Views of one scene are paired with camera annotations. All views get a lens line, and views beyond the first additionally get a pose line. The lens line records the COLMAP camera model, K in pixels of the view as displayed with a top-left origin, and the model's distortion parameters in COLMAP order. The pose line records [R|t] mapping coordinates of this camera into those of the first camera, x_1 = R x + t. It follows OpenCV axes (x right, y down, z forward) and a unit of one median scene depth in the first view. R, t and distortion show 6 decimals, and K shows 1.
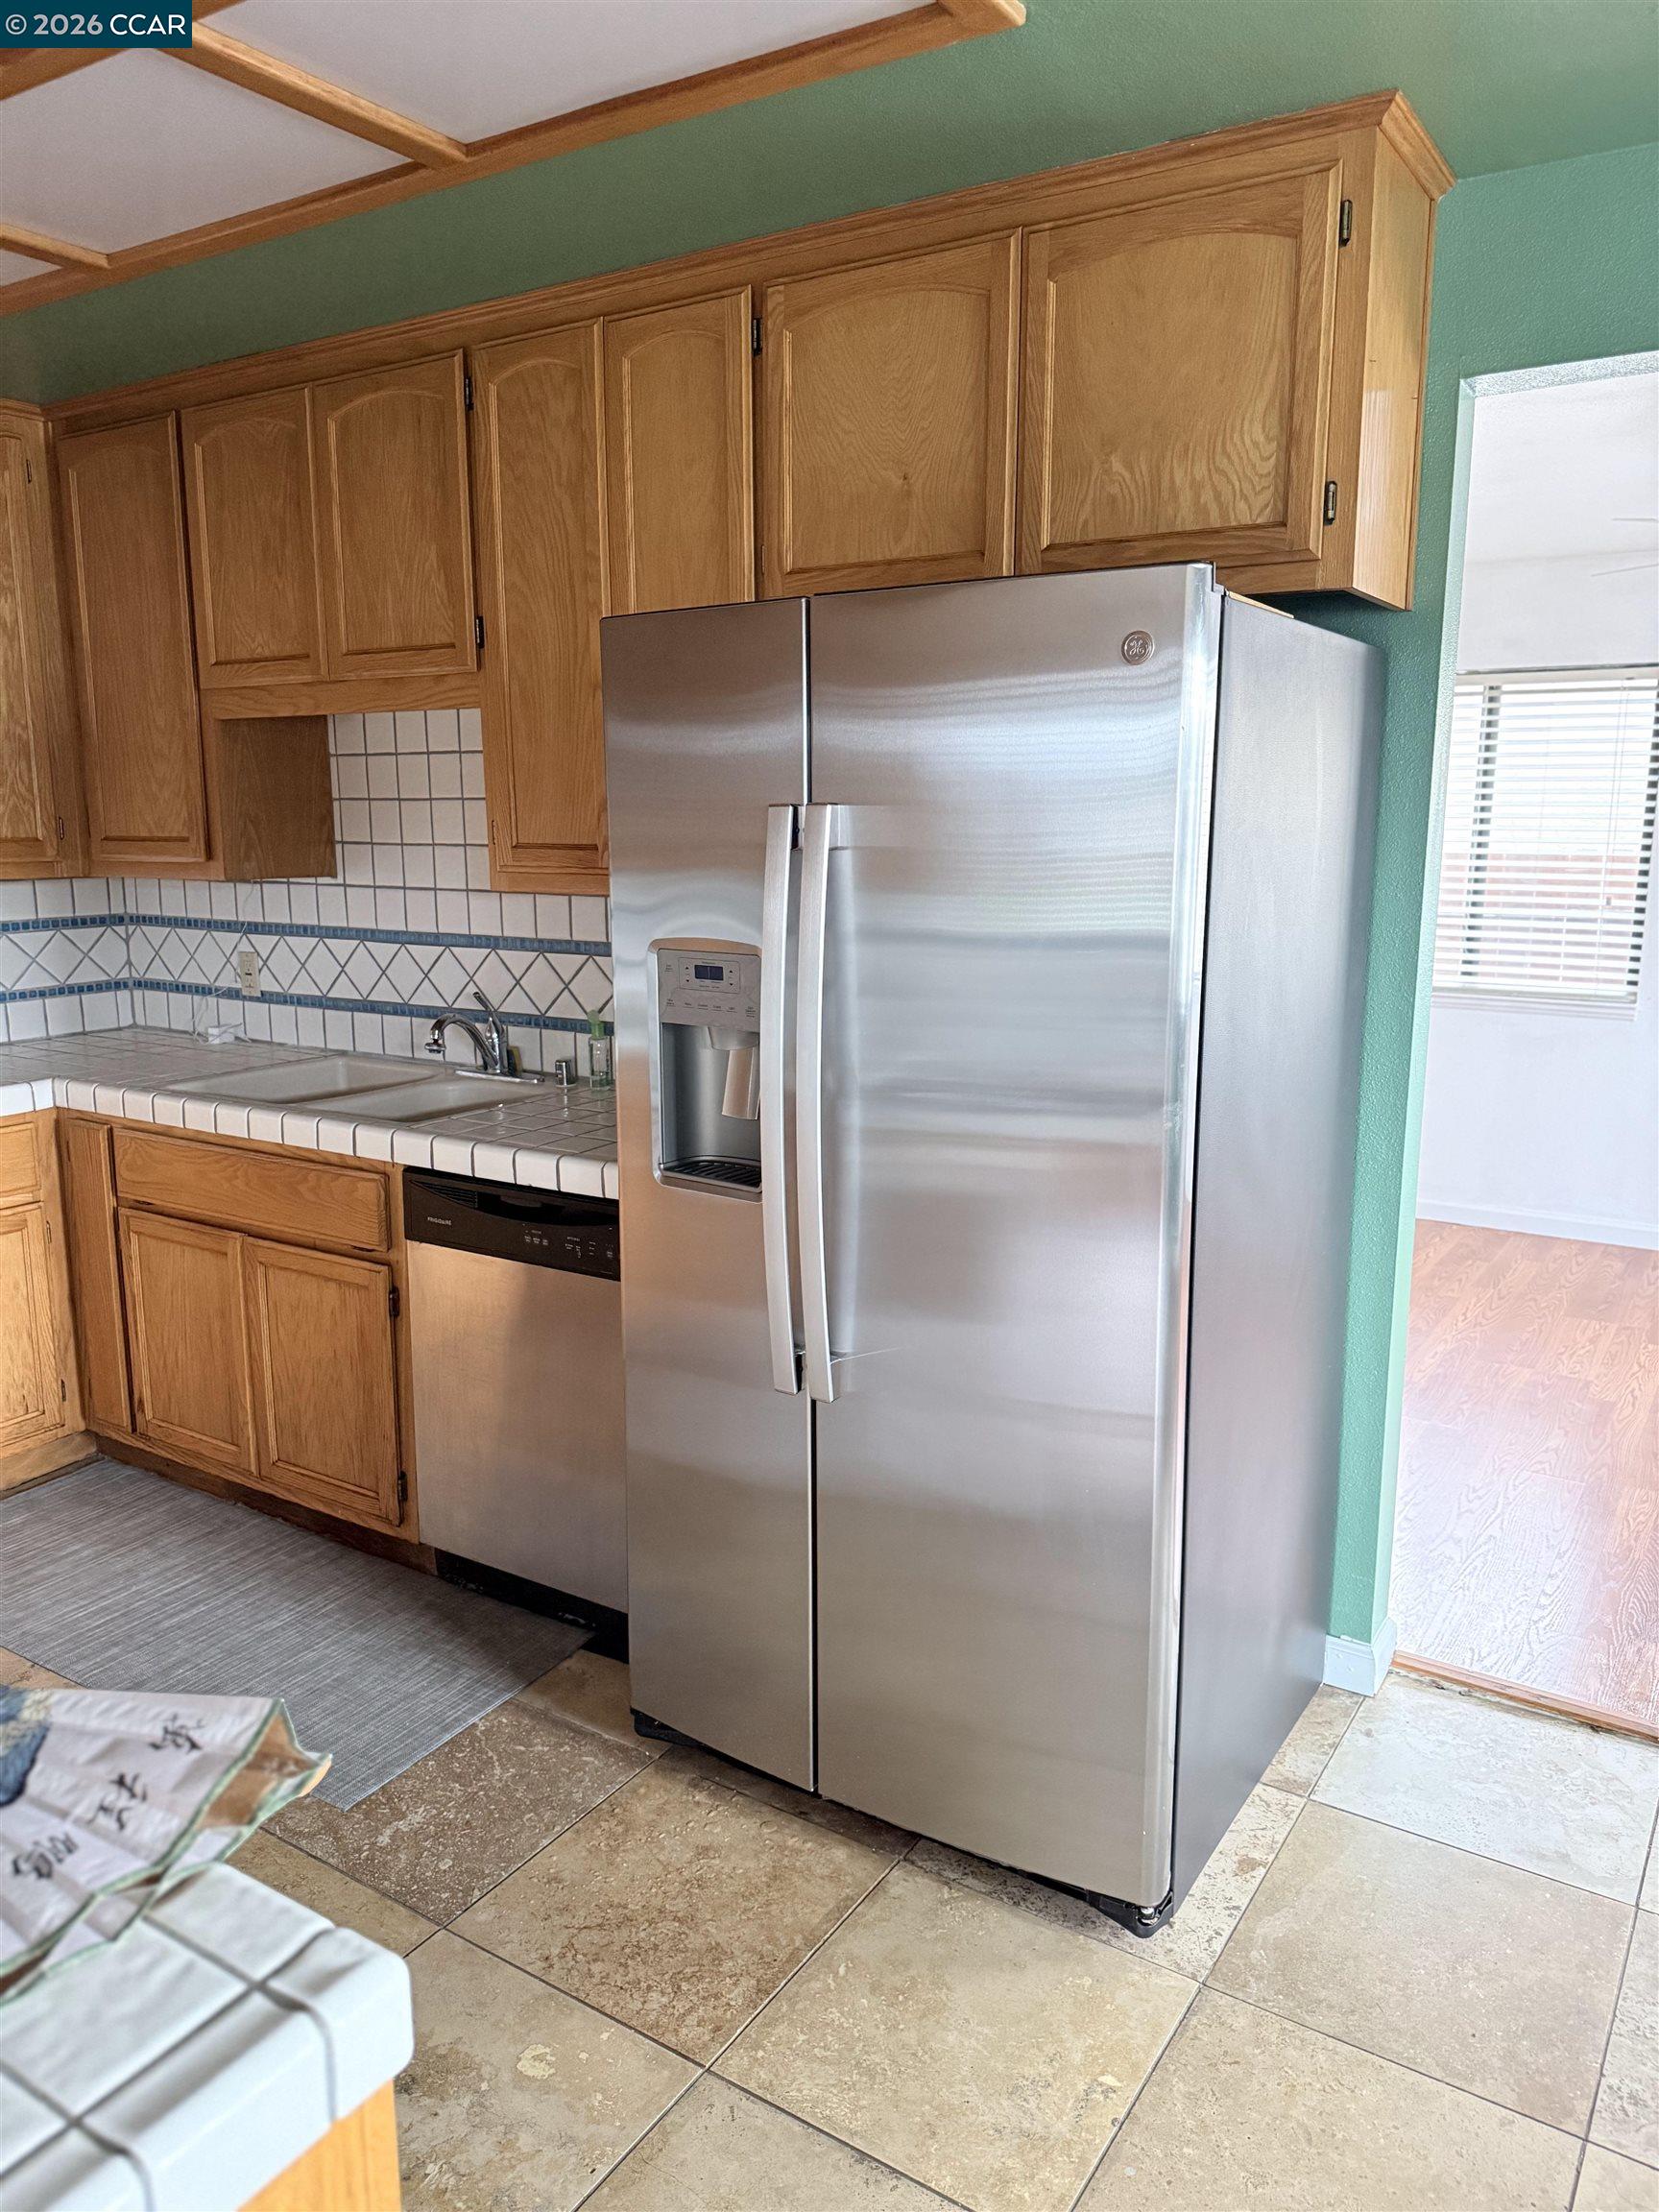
lens RADIAL K [[1566.6, 0, 820.9], [0, 1566.6, 1095.0], [0, 0, 1]] dist [0.002941, -0.005362]
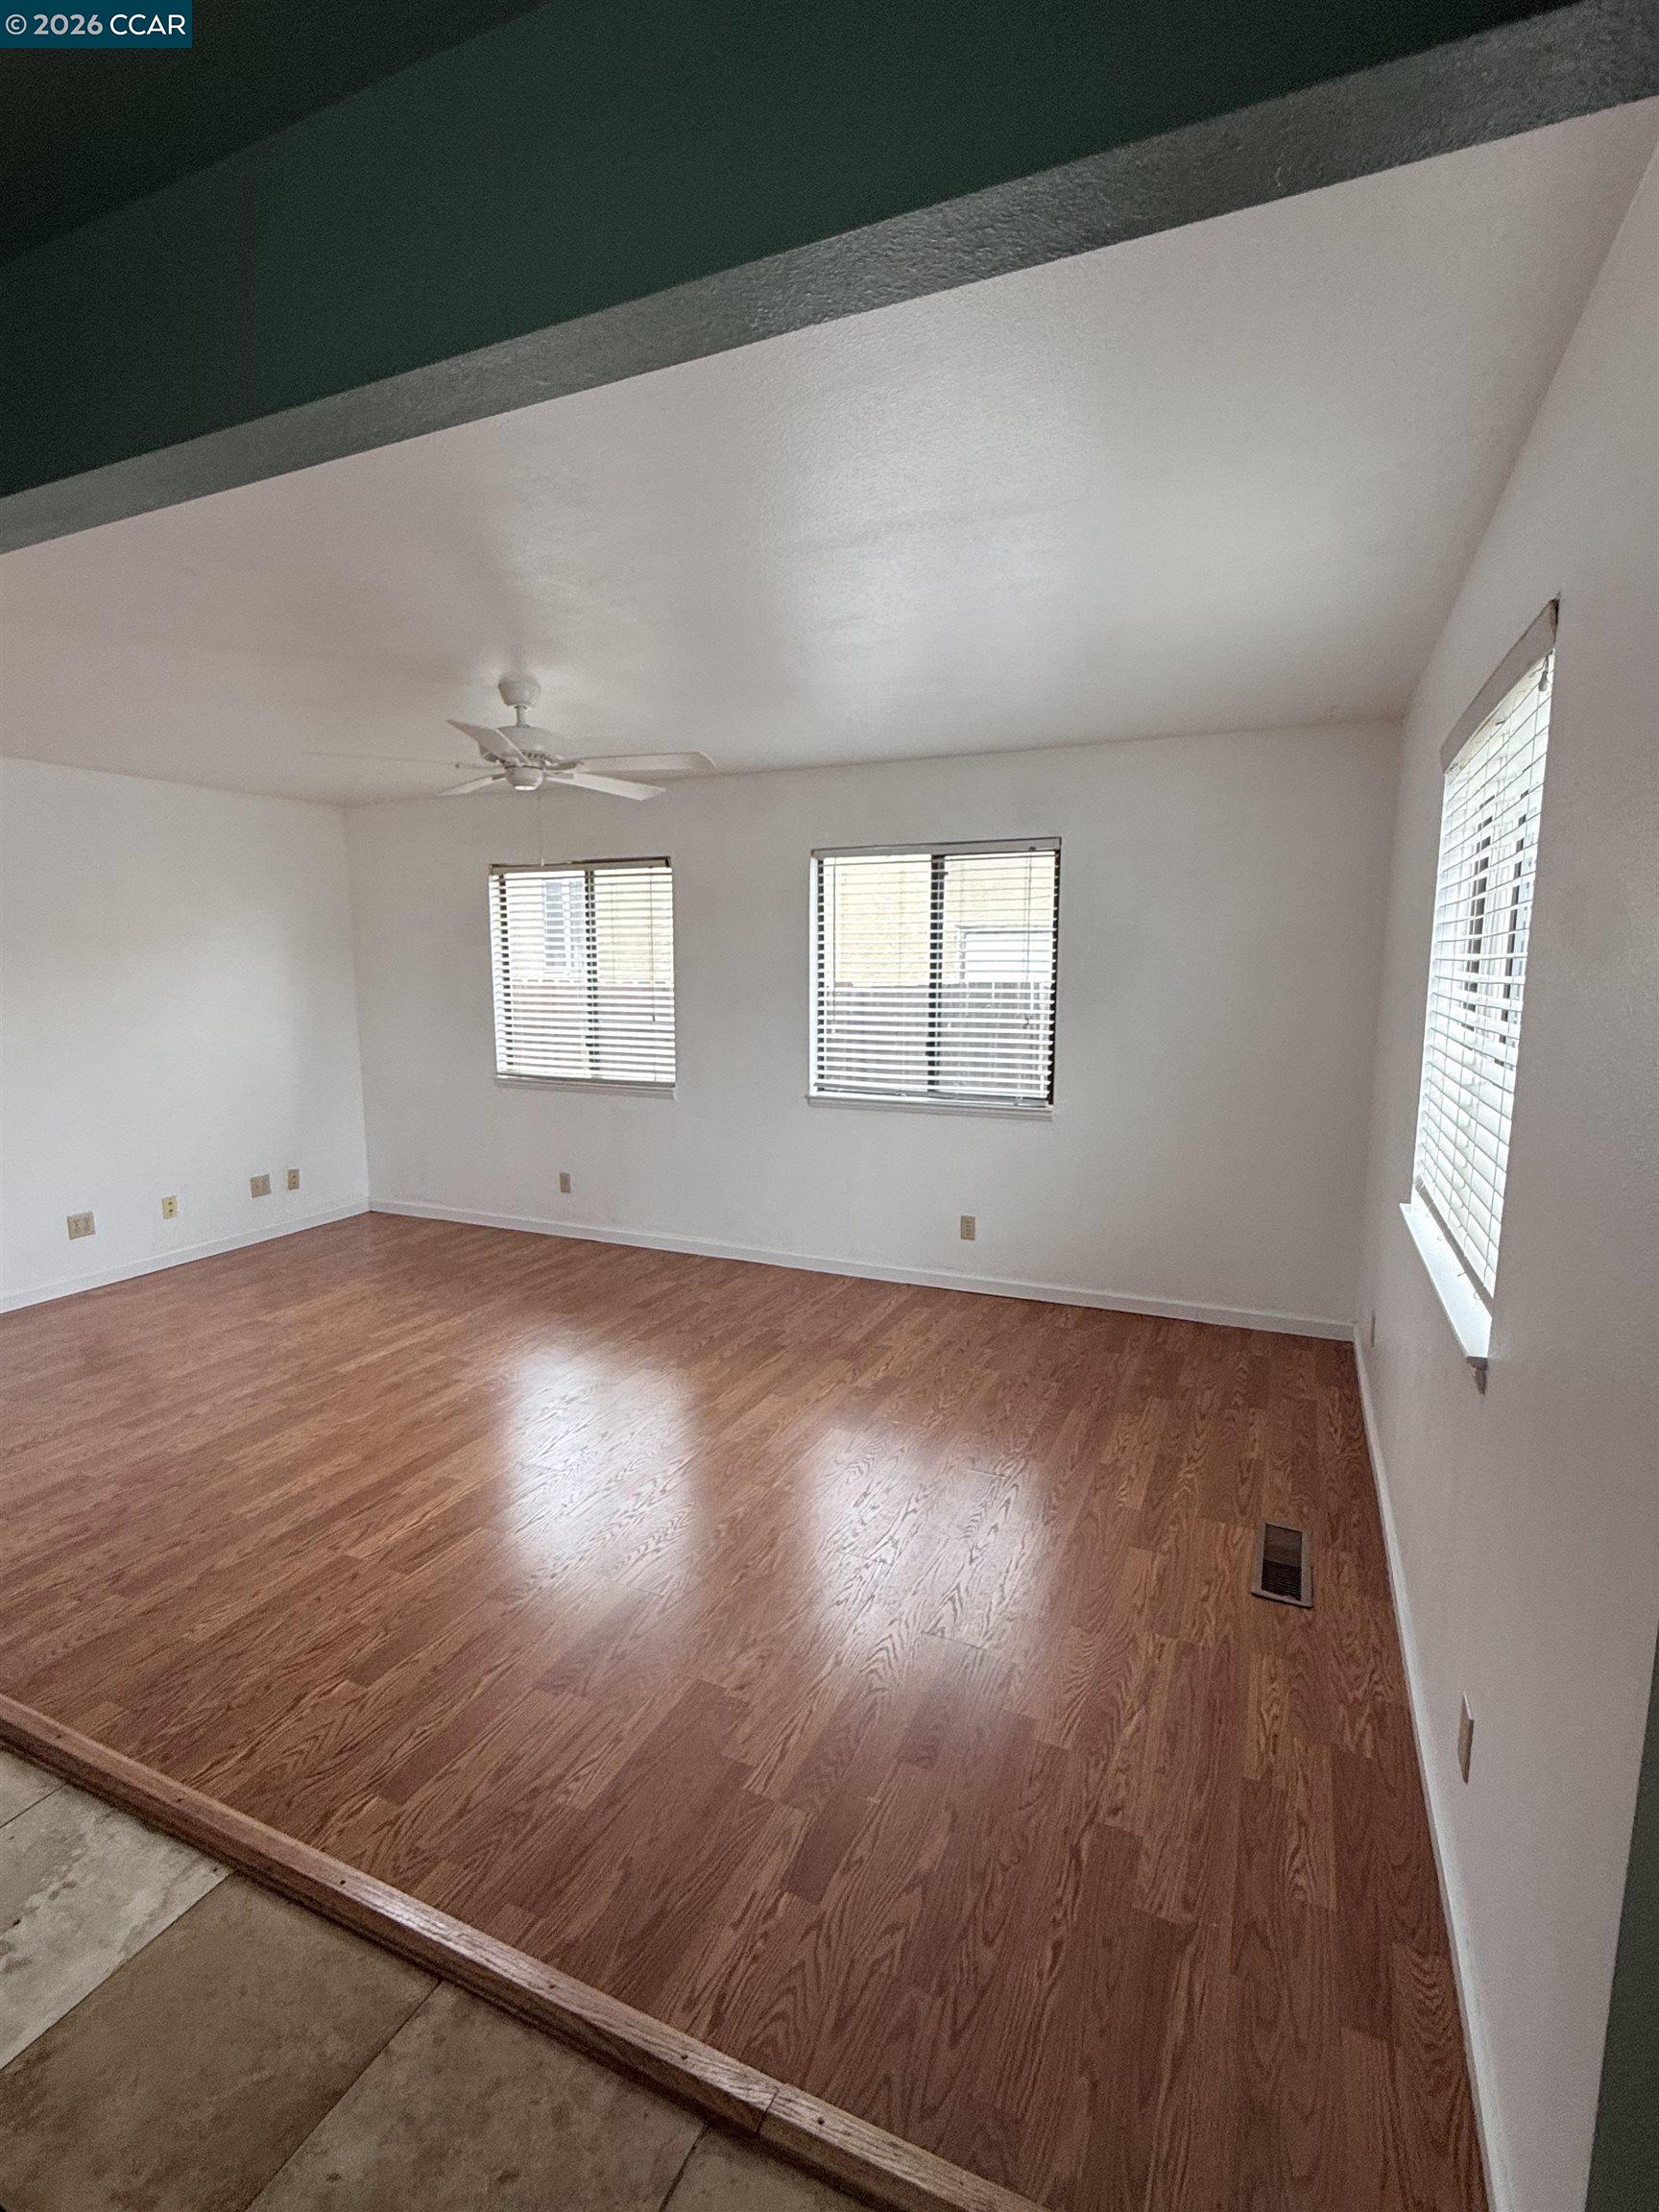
lens RADIAL K [[1036.0, 0, 830.1], [0, 1036.0, 1109.0], [0, 0, 1]] dist [-0.000204, 0.000714]
pose [[0.987993, -0.026069, 0.152283, 0.824710], [0.030703, 0.999132, -0.028156, -0.010646], [-0.151417, 0.032494, 0.987936, 0.035211]]
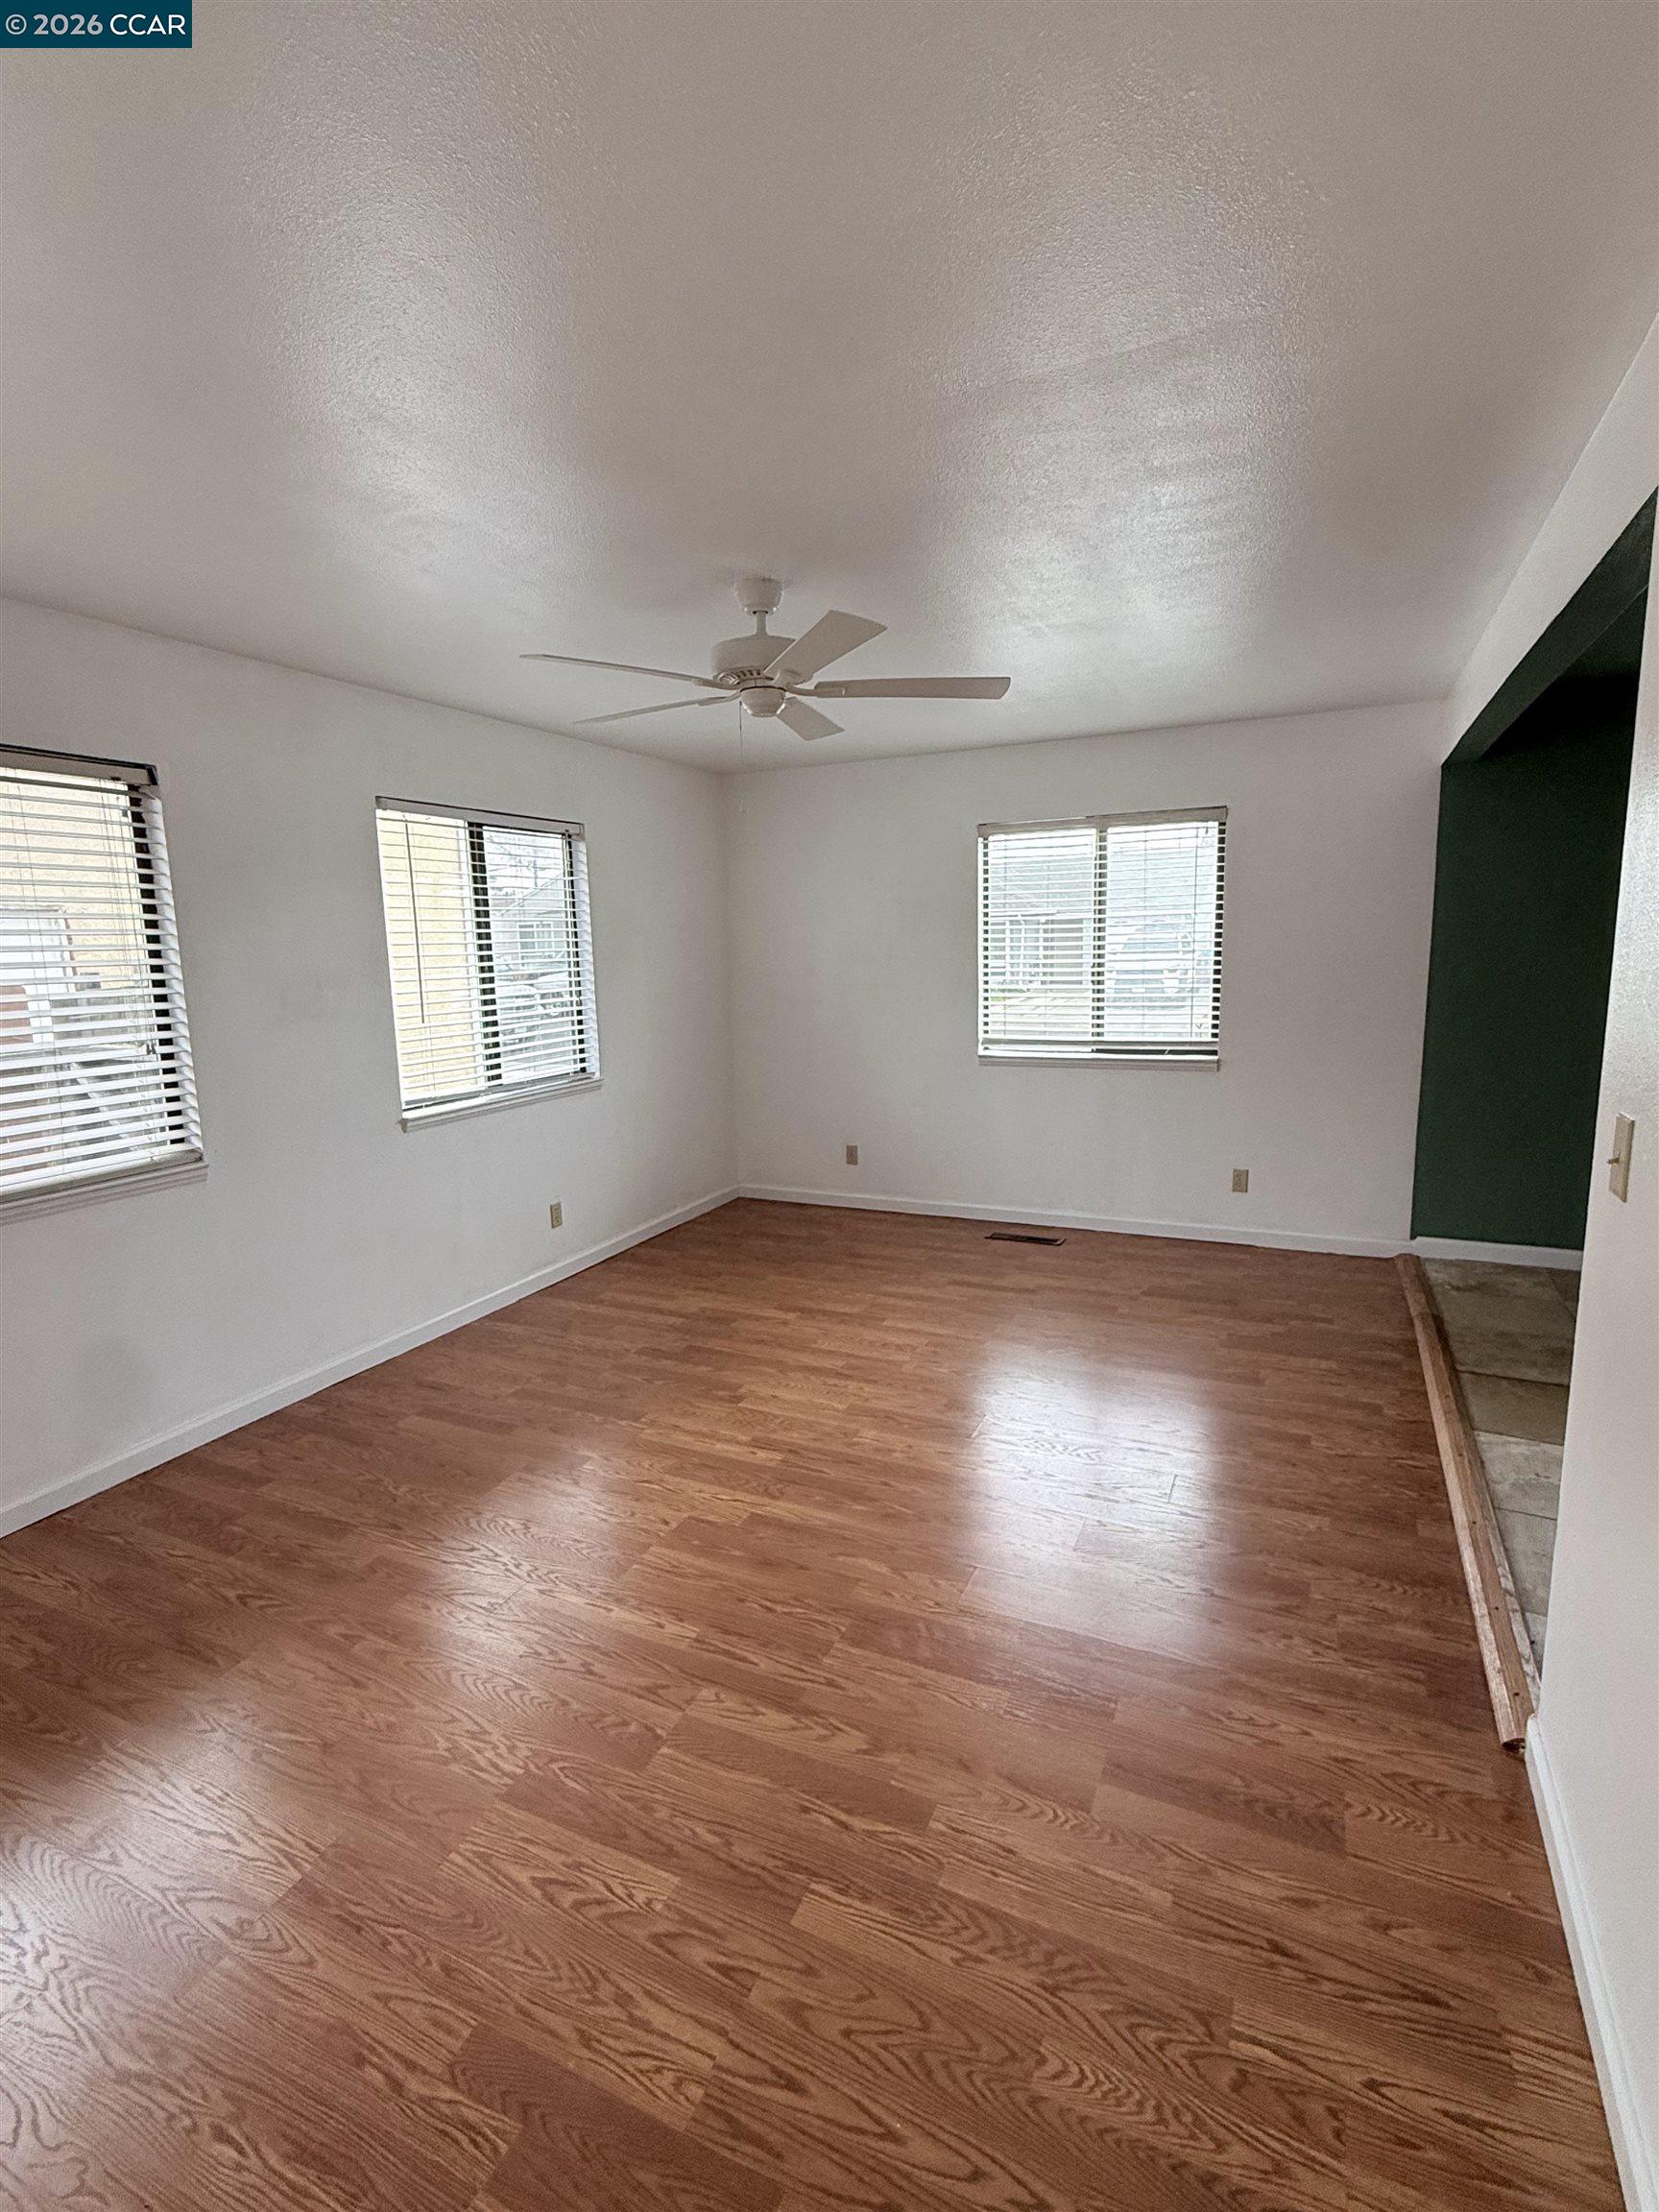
lens RADIAL K [[1036.0, 0, 830.1], [0, 1036.0, 1109.0], [0, 0, 1]] dist [-0.000204, 0.000714]
pose [[-0.135731, -0.165234, 0.976870, -0.135053], [0.190607, 0.963220, 0.189409, -0.206471], [-0.972238, 0.211907, -0.099244, 1.140561]]
